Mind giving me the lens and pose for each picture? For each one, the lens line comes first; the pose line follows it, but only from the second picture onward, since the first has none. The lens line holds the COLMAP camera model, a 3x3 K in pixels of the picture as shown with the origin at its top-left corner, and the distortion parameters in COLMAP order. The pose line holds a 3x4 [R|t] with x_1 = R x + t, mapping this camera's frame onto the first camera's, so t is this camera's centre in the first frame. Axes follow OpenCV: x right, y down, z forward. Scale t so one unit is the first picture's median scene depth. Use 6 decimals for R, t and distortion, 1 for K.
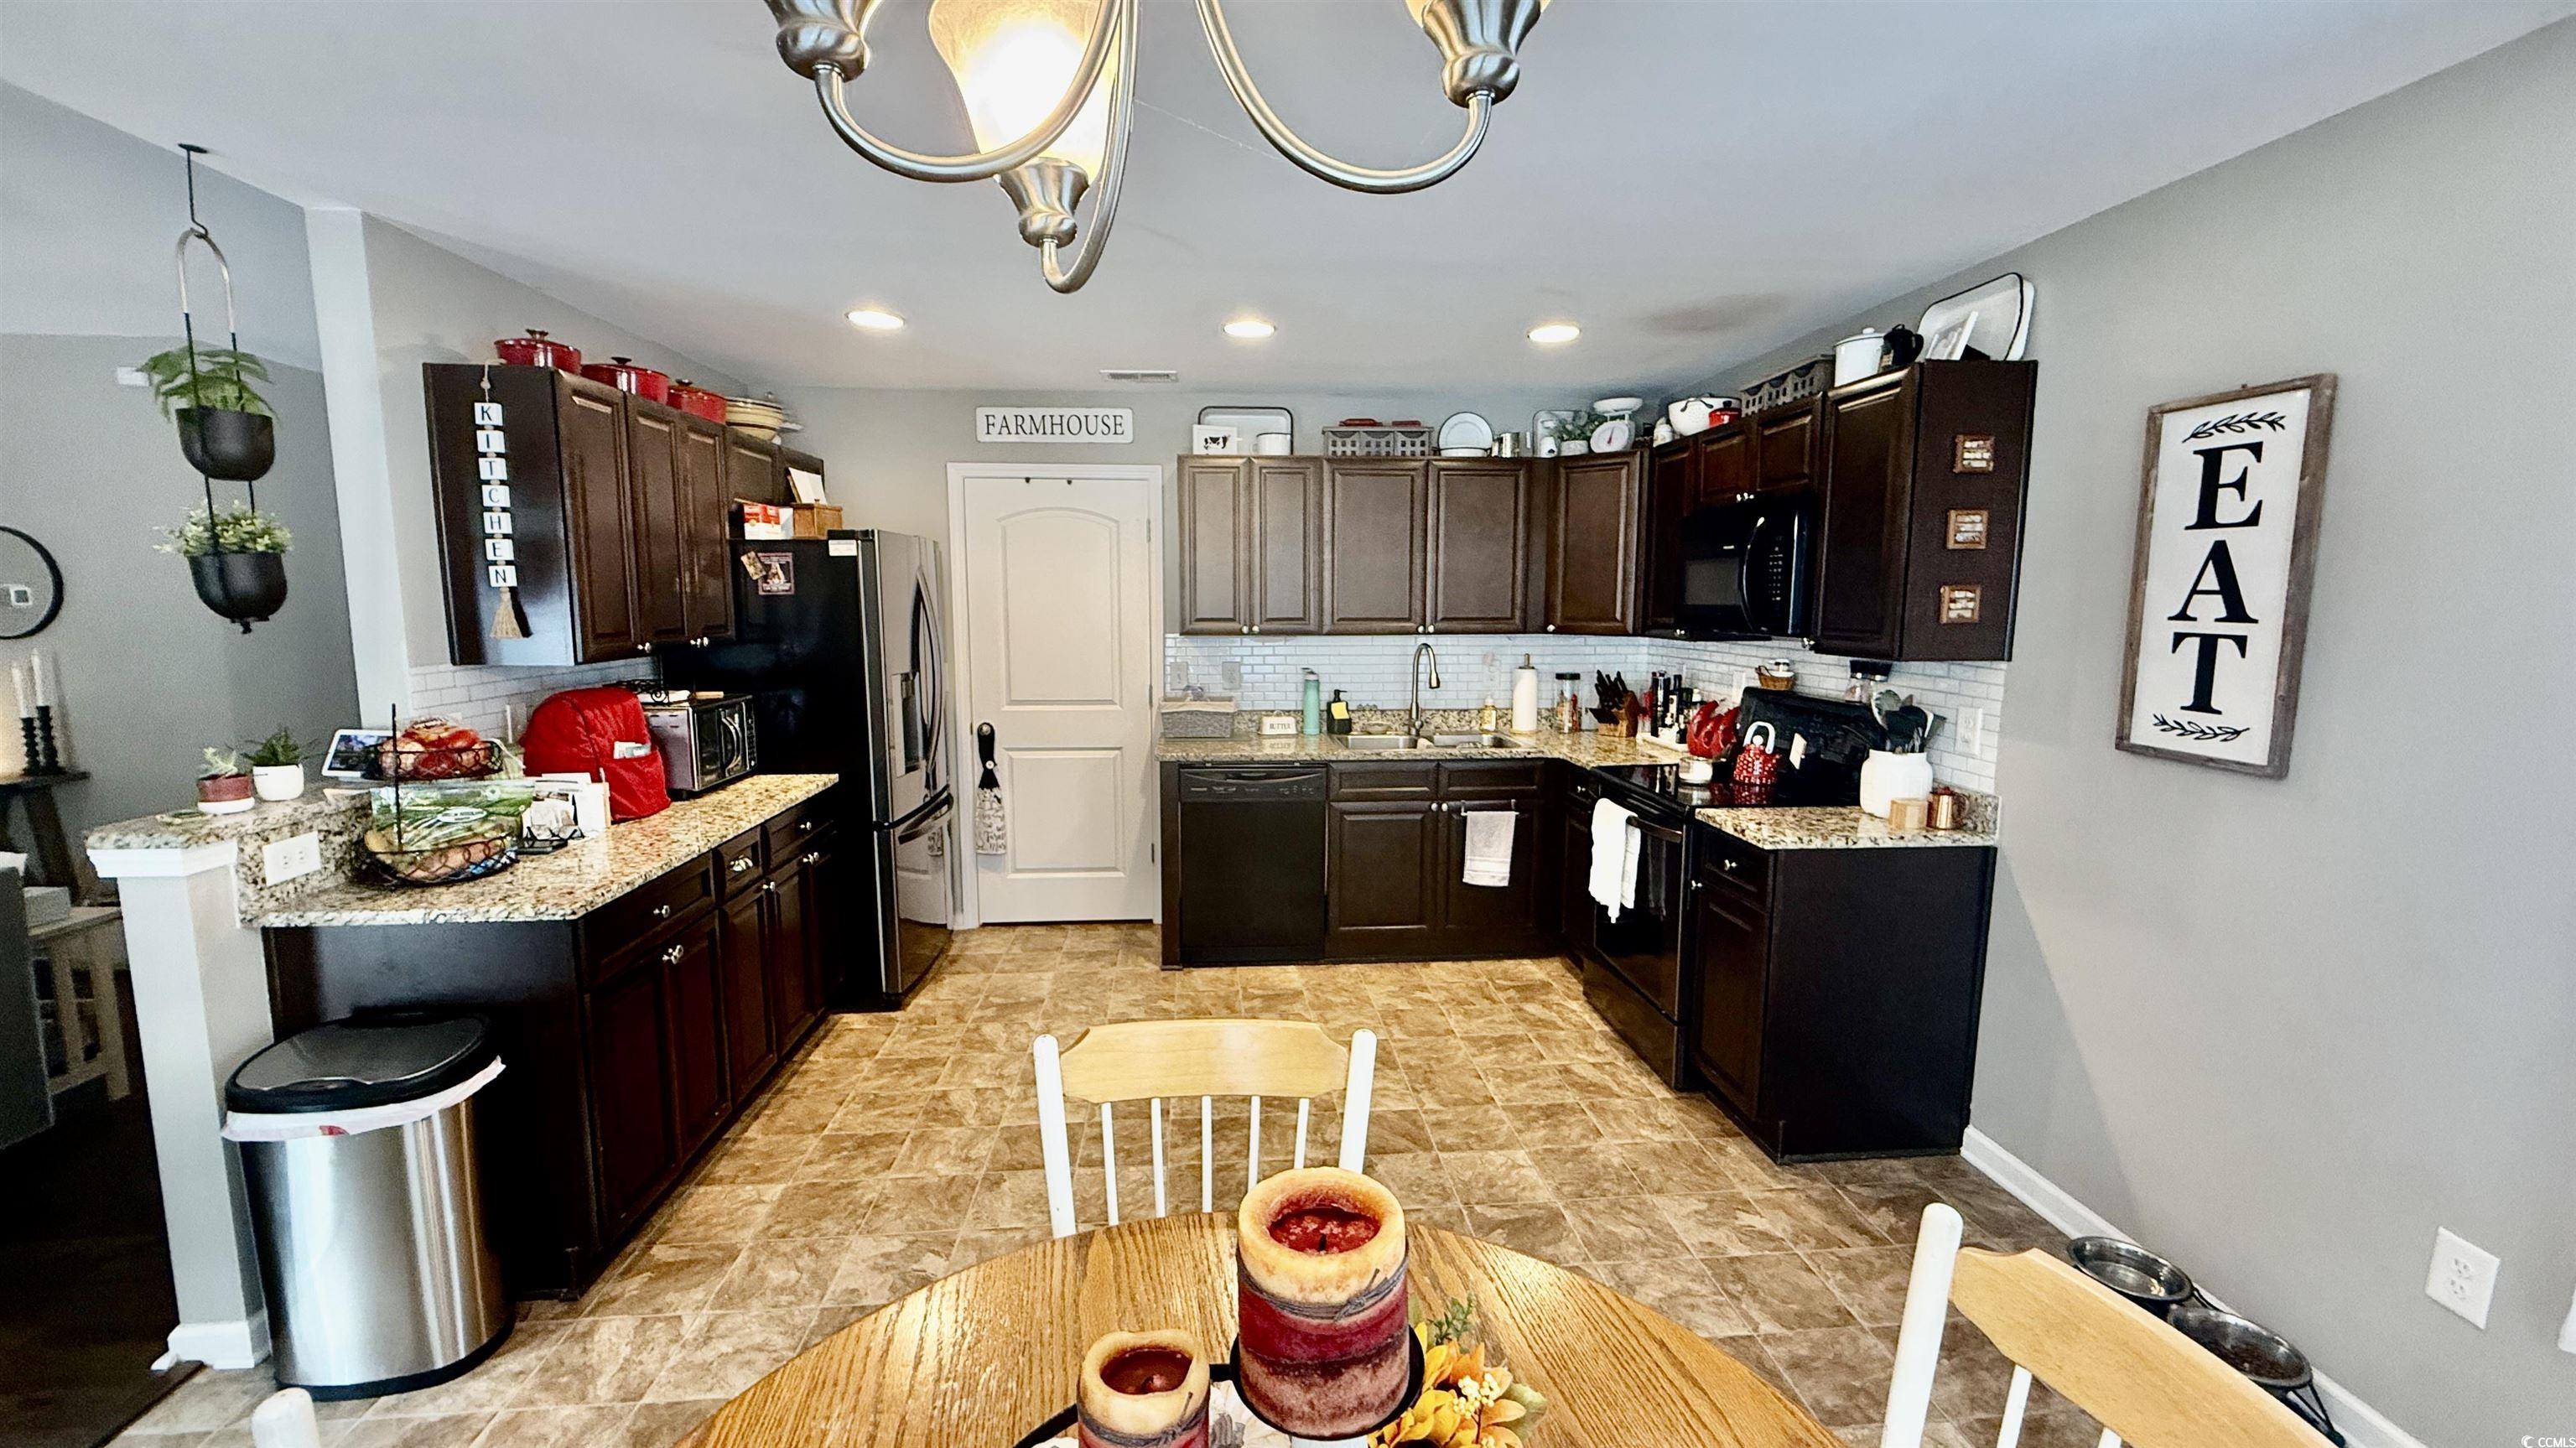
lens RADIAL K [[1025.4, 0, 1280.6], [0, 1025.4, 724.0], [0, 0, 1]] dist [0.001244, -0.000595]
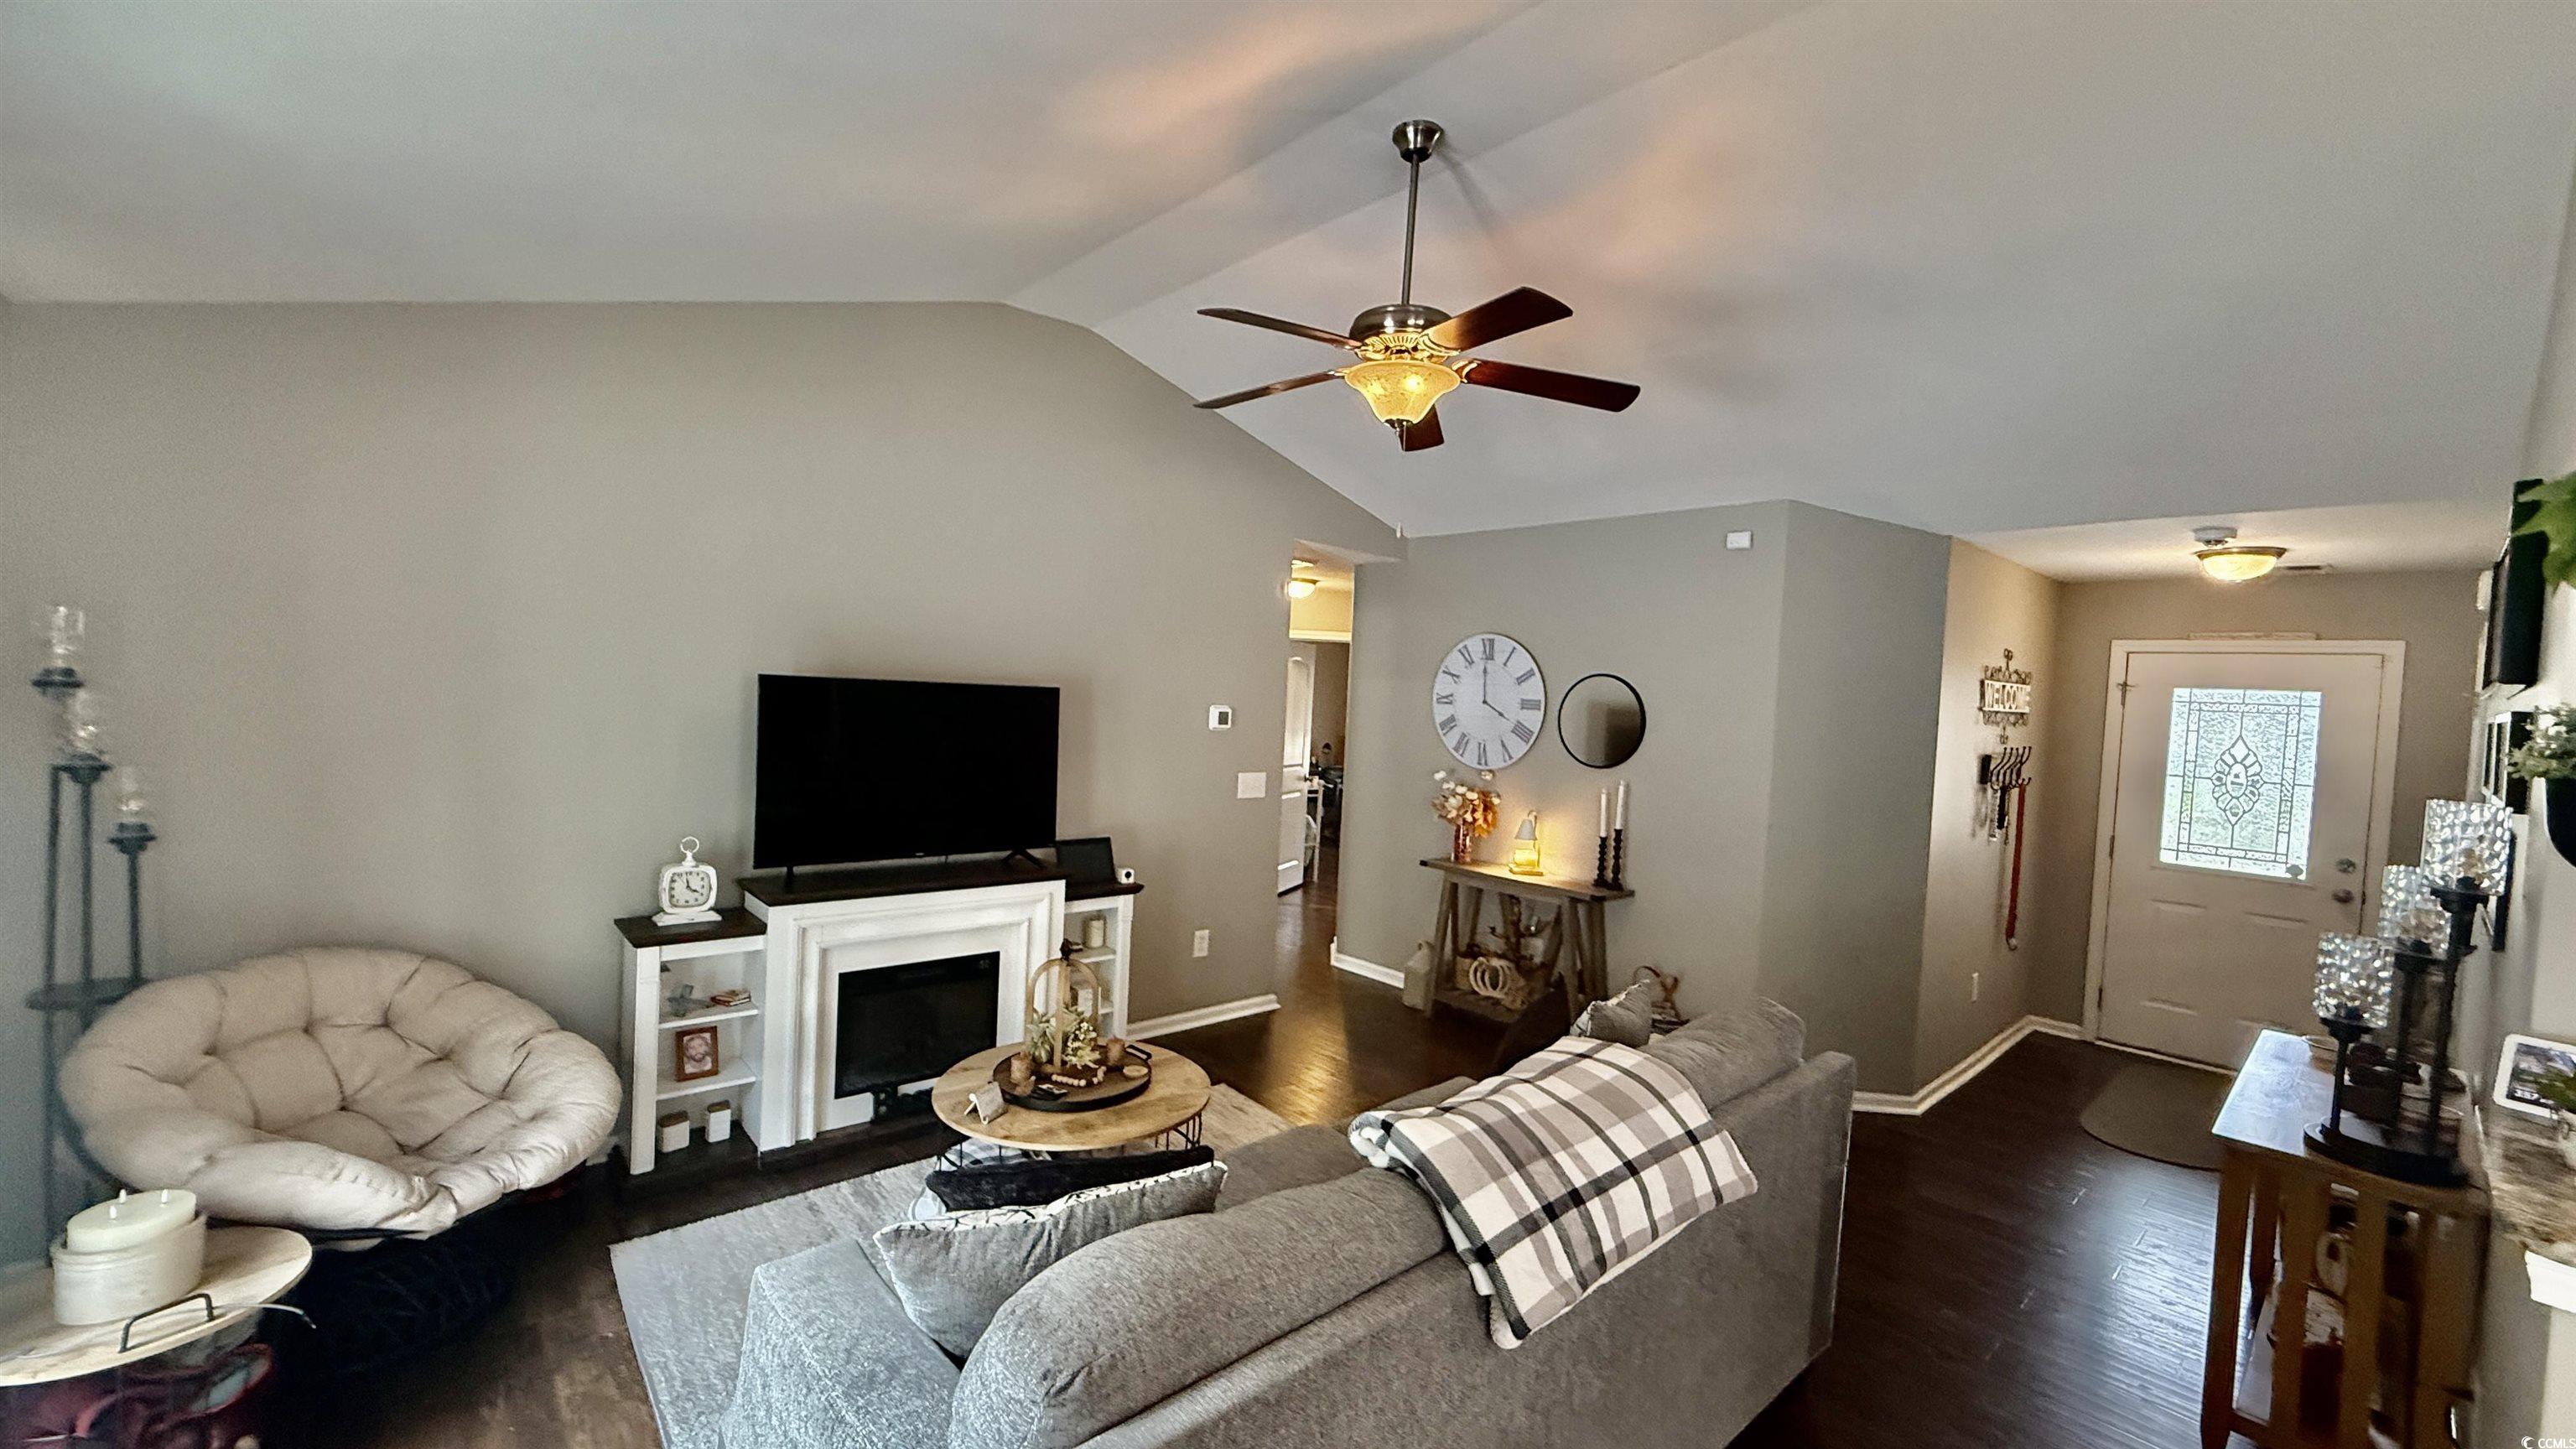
lens RADIAL K [[1025.5, 0, 1281.8], [0, 1025.5, 725.1], [0, 0, 1]] dist [0.001244, -0.000595]
pose [[0.600881, 0.053477, -0.797548, -0.518029], [-0.148200, 0.987914, -0.045415, -0.024024], [0.785480, 0.145485, 0.601544, -0.003088]]
